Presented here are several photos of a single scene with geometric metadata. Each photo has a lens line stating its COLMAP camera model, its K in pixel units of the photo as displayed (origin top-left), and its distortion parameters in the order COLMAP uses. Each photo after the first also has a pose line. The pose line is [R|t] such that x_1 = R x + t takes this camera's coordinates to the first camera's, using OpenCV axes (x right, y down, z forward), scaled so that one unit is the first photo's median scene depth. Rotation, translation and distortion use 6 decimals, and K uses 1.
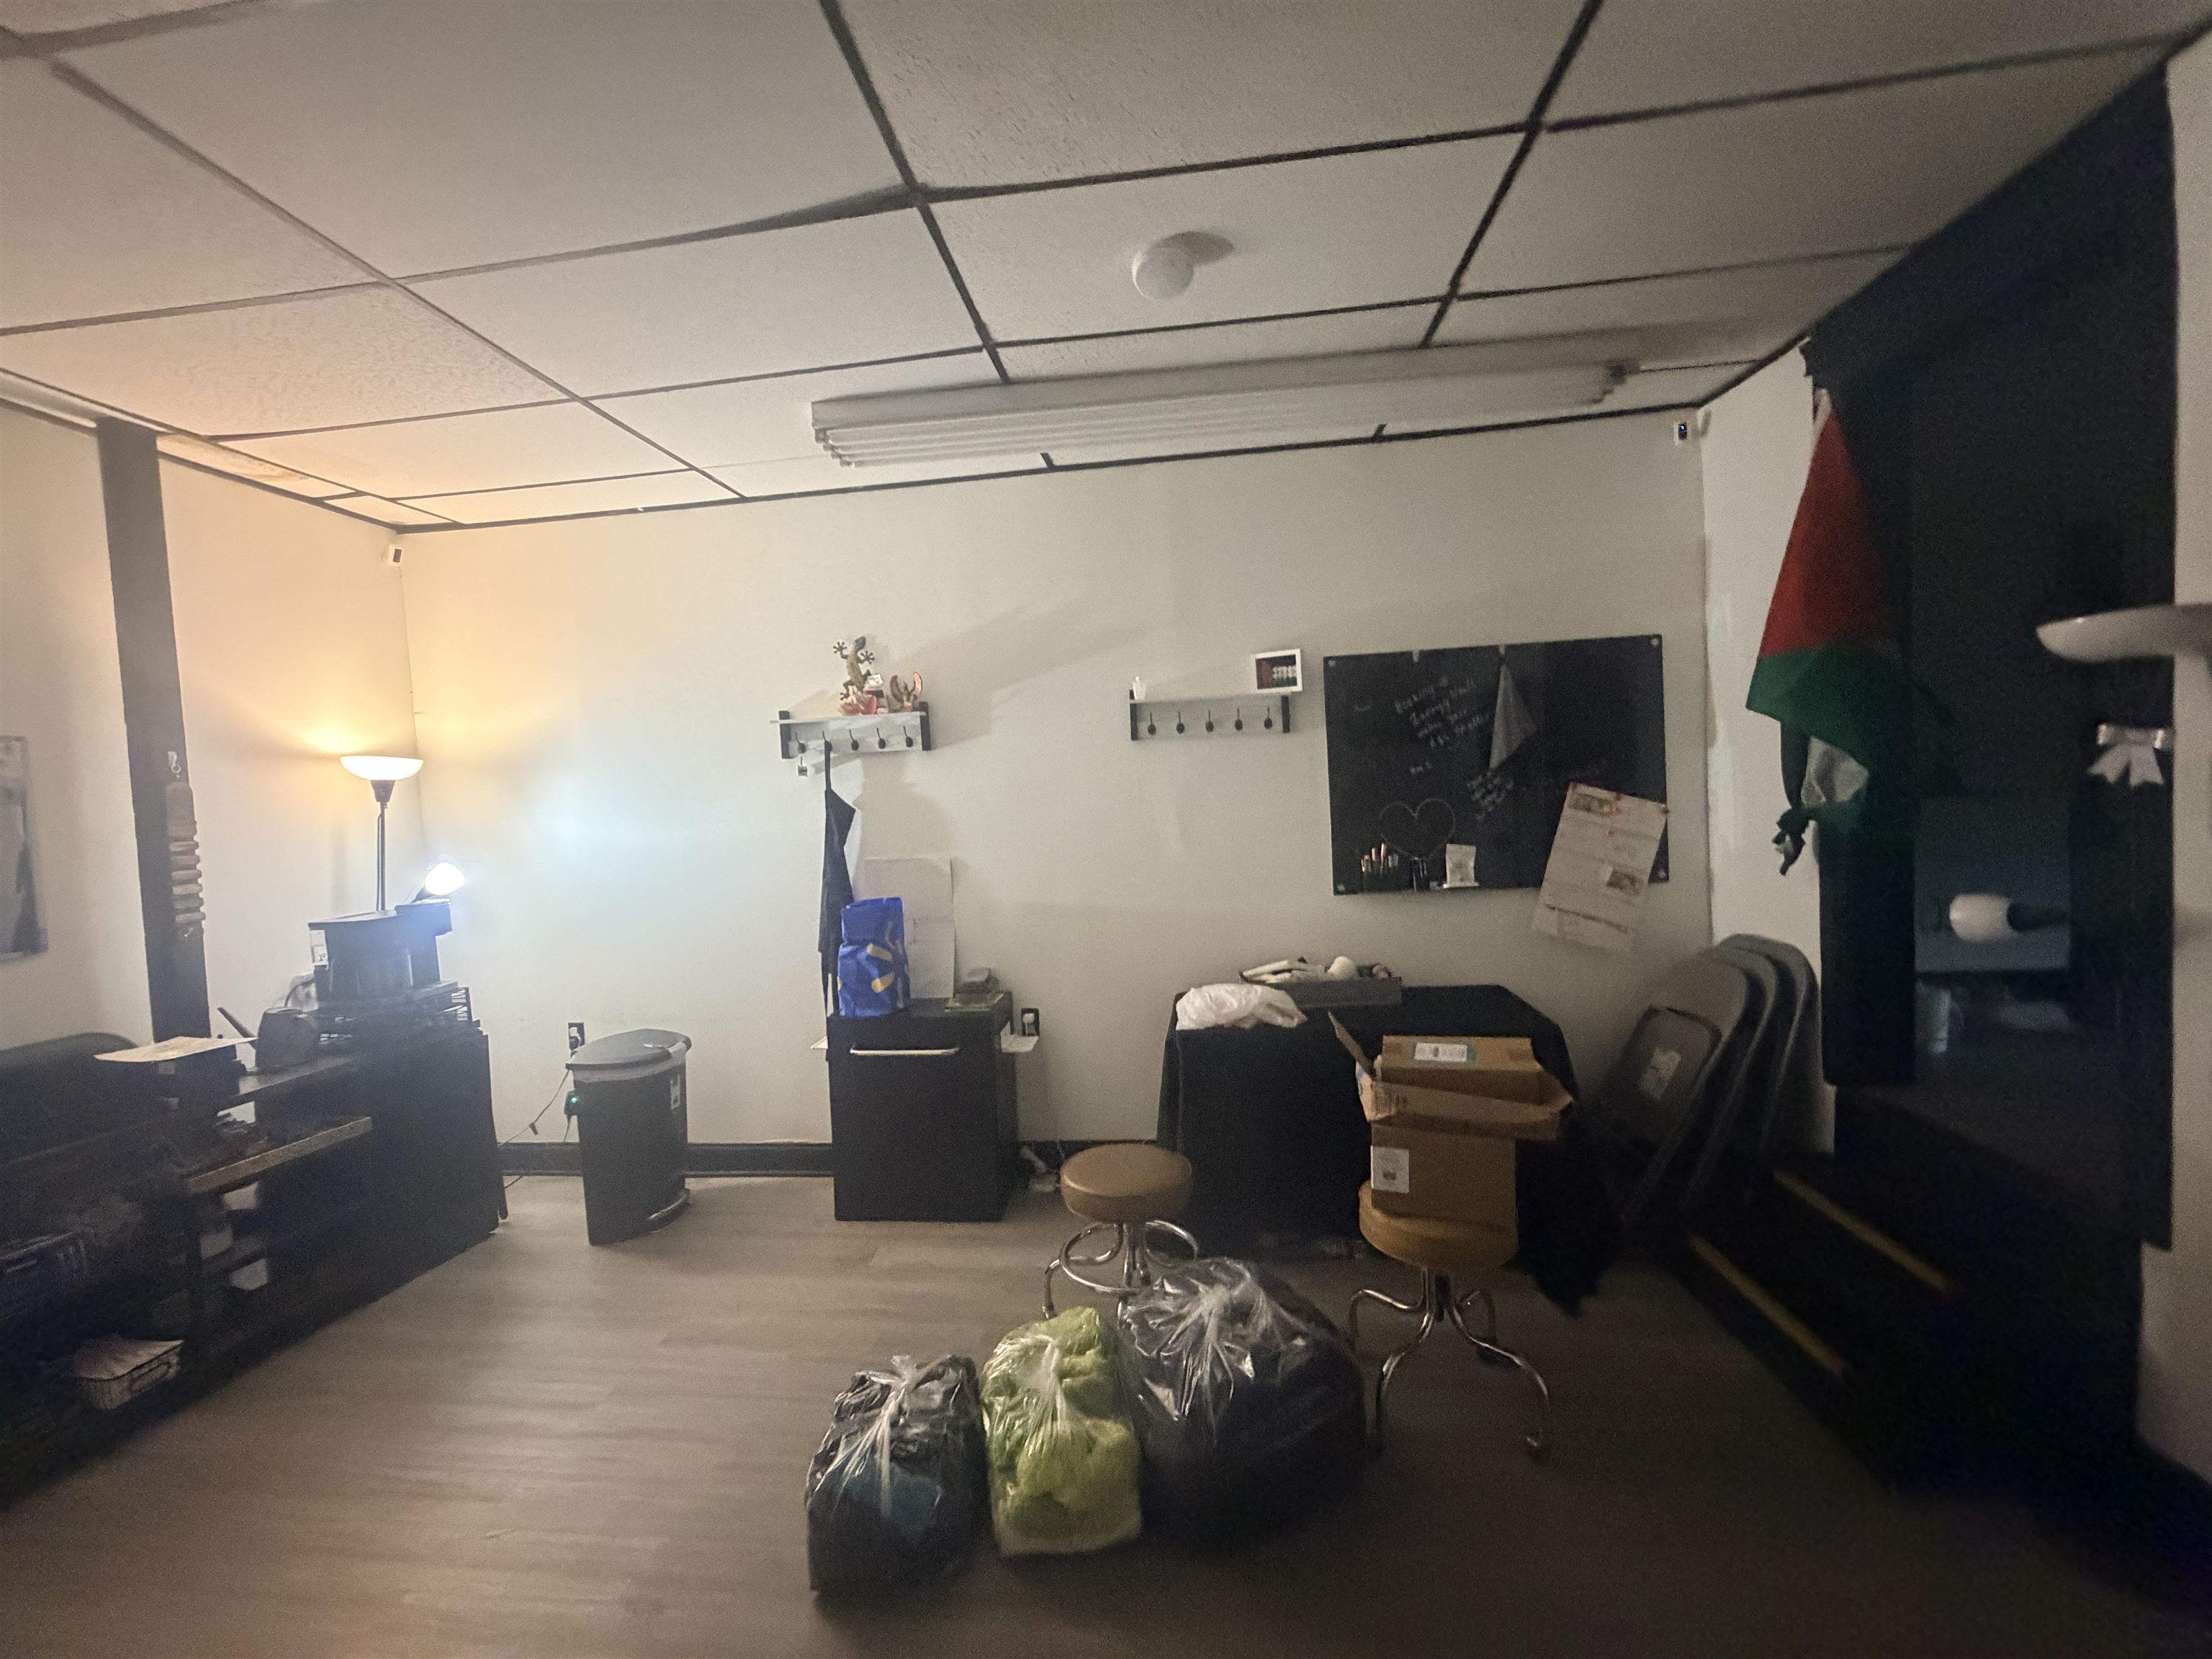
lens RADIAL K [[885.1, 0, 1106.0], [0, 885.1, 829.5], [0, 0, 1]] dist [-0.000784, -0.000029]
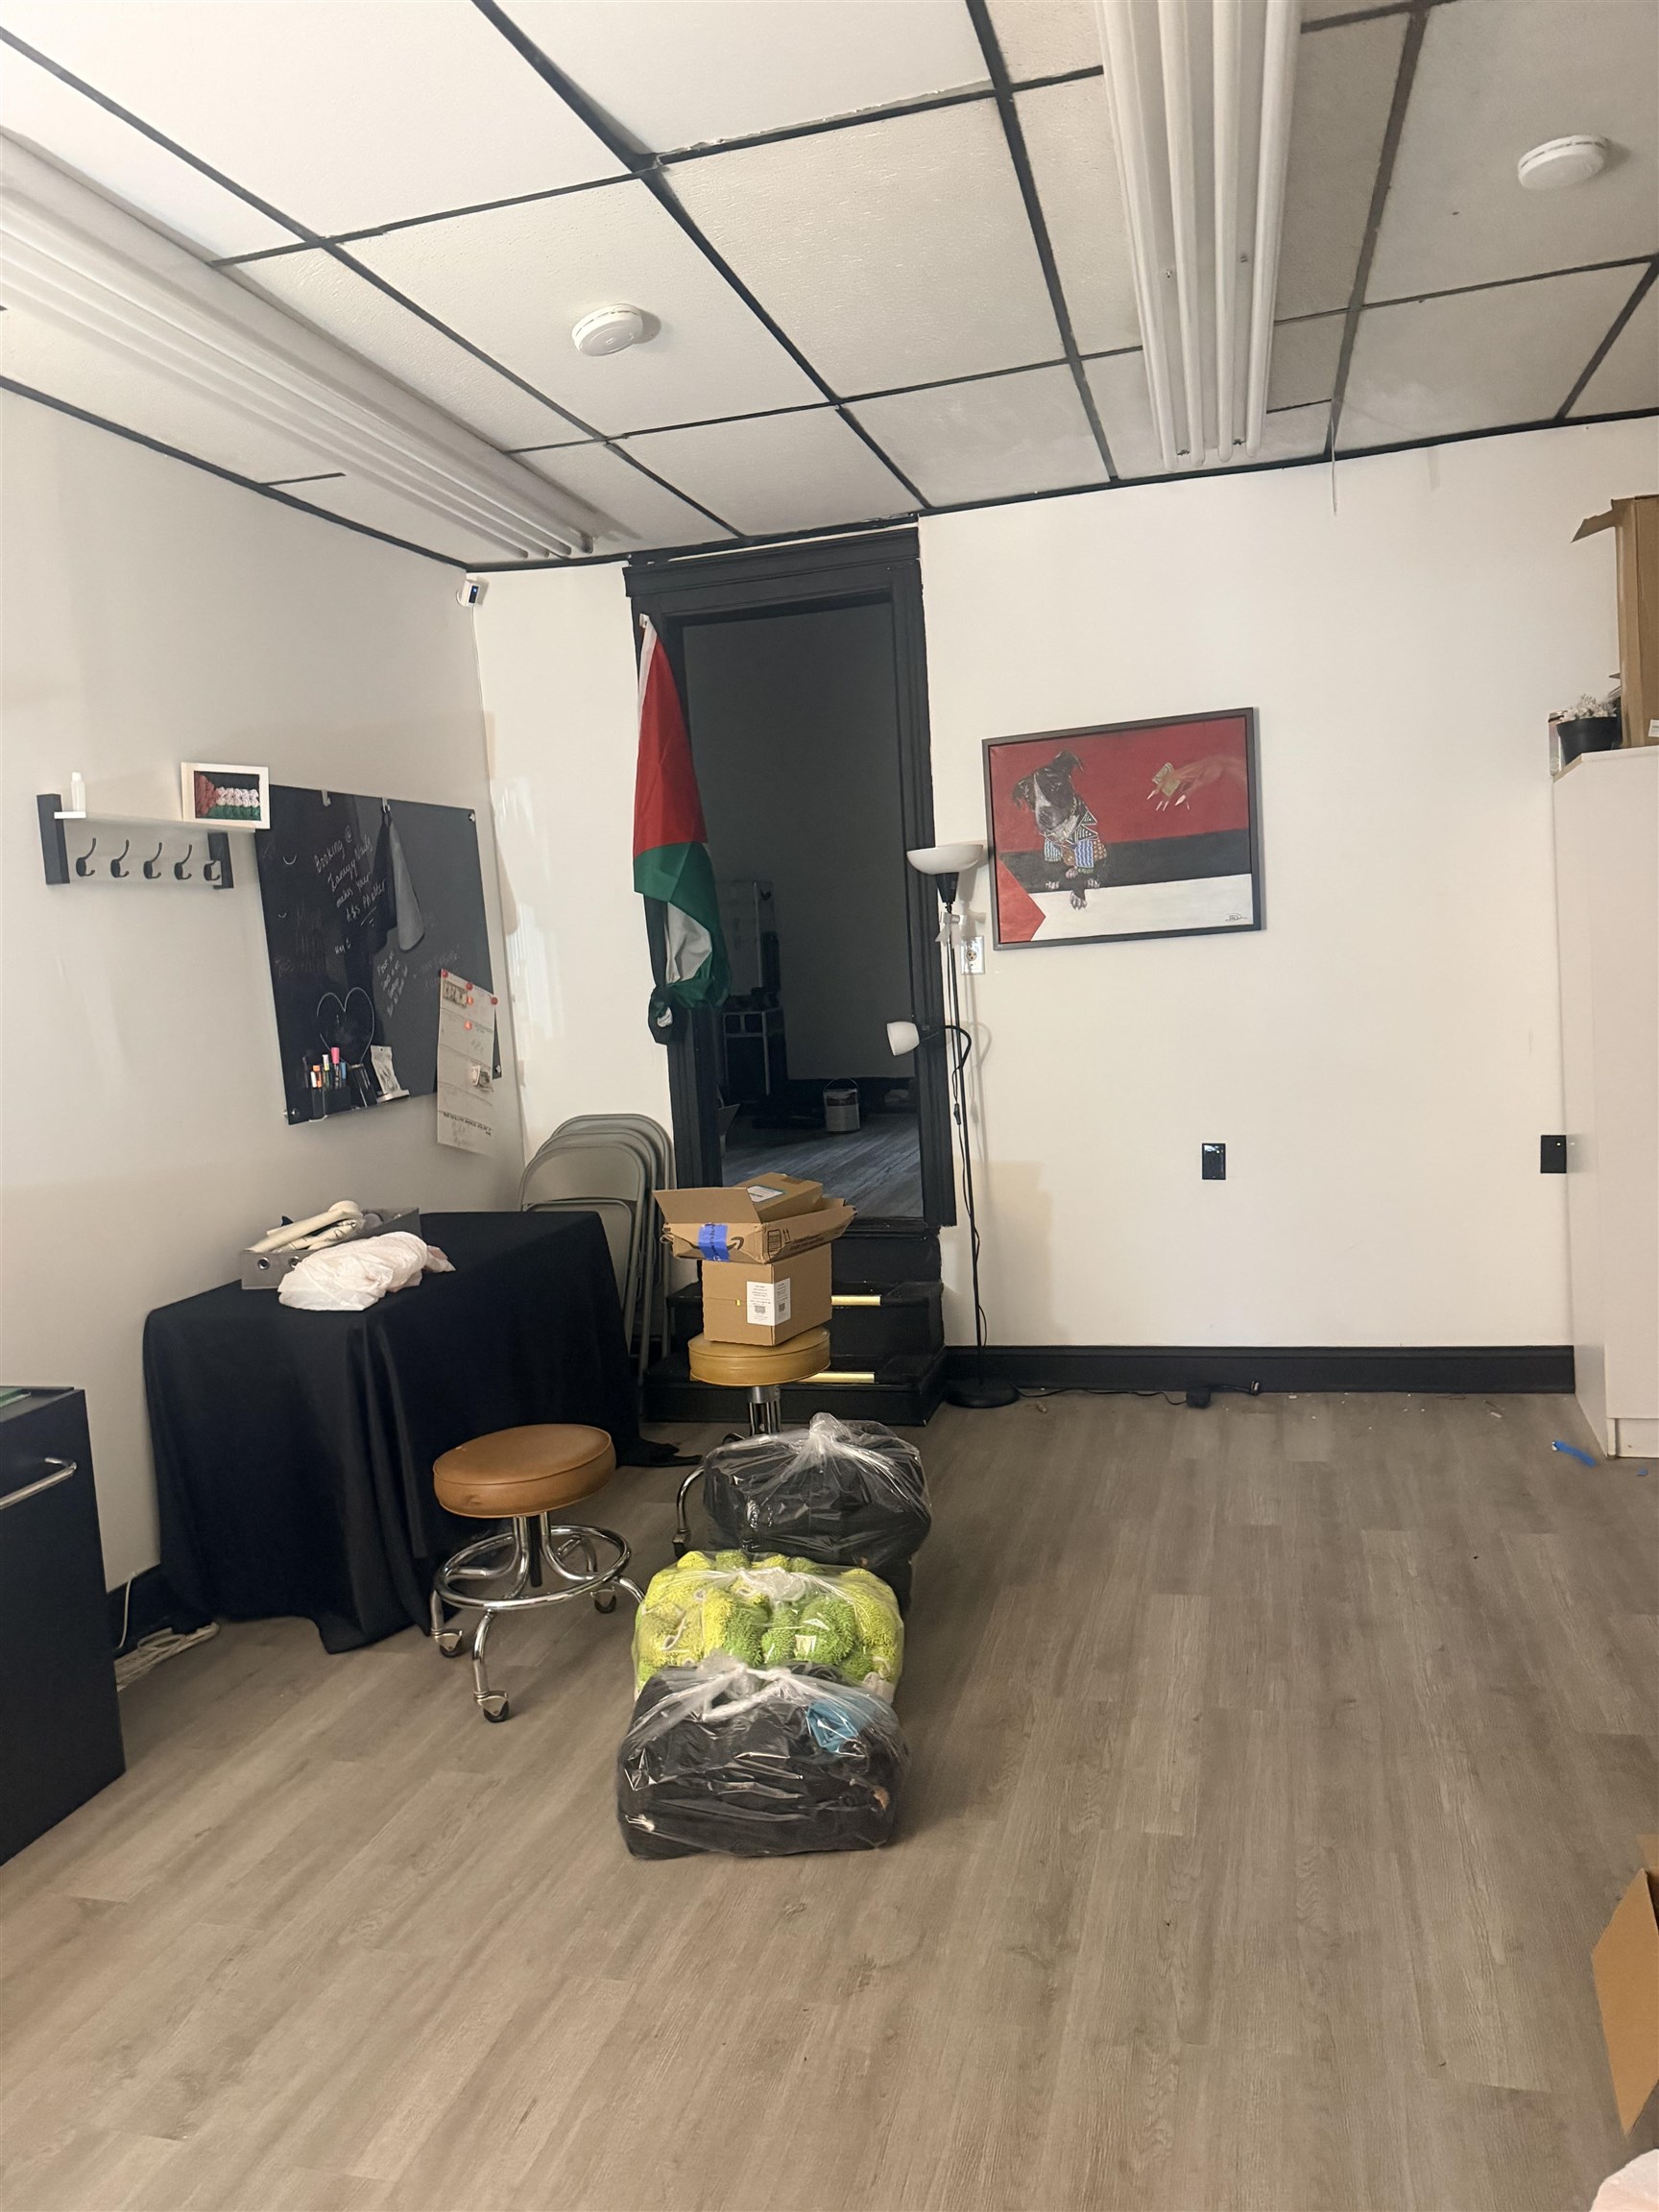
lens RADIAL K [[1522.0, 0, 829.5], [0, 1522.0, 1106.0], [0, 0, 1]] dist [0.064617, -0.077324]
pose [[0.177358, -0.071392, 0.981553, -0.879763], [0.091658, 0.994229, 0.055753, 0.031422], [-0.979869, 0.080079, 0.182878, 0.362426]]
